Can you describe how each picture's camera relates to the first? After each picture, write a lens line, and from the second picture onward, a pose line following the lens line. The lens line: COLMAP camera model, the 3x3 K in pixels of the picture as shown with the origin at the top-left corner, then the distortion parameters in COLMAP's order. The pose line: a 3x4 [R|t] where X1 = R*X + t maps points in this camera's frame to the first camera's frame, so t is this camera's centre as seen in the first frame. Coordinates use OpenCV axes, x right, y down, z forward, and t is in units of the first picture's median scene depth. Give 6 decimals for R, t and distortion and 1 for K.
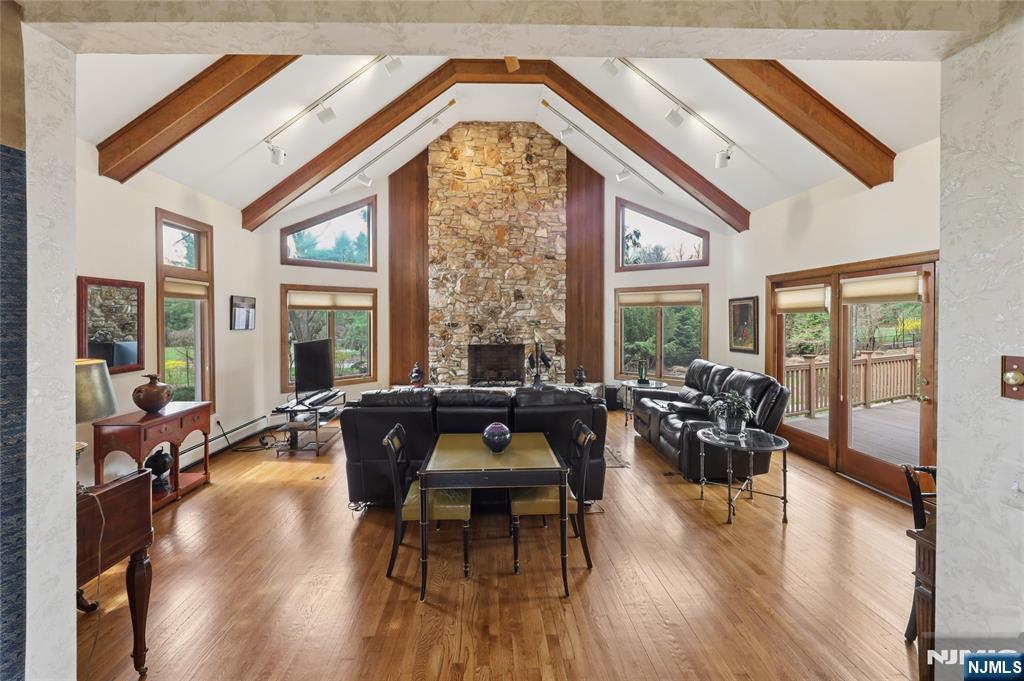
lens RADIAL K [[418.4, 0, 500.9], [0, 418.4, 315.9], [0, 0, 1]] dist [-0.005409, 0.000384]
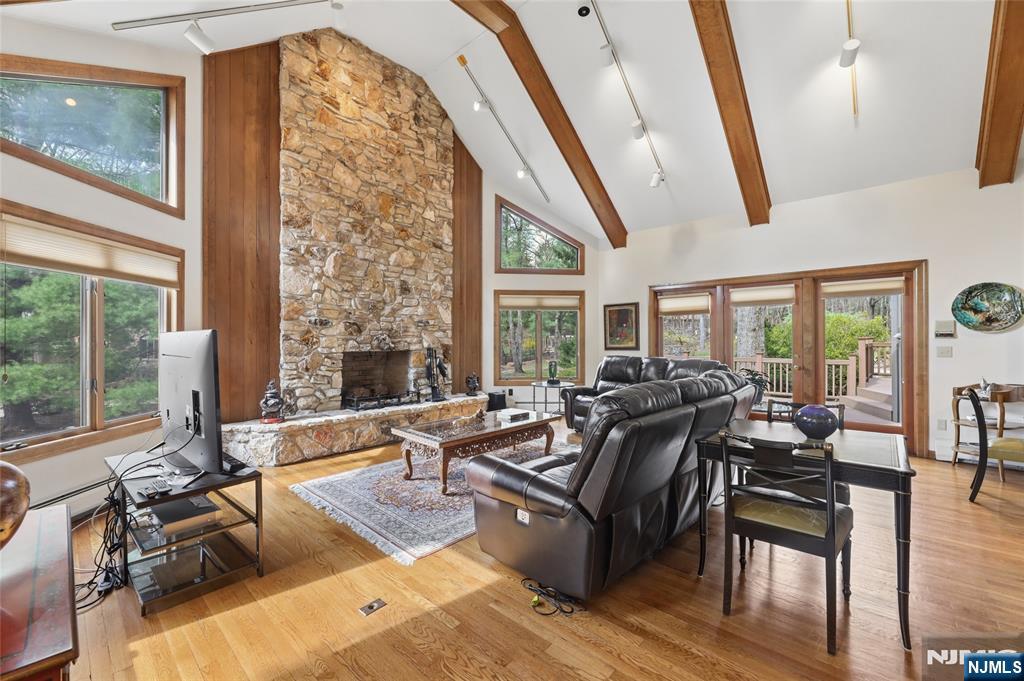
lens RADIAL K [[418.4, 0, 511.5], [0, 418.4, 337.8], [0, 0, 1]] dist [-0.005409, 0.000384]
pose [[0.690518, 0.008683, 0.723264, -0.386649], [-0.004072, 0.999959, -0.008116, 0.050108], [-0.723304, 0.002659, 0.690524, 0.314528]]
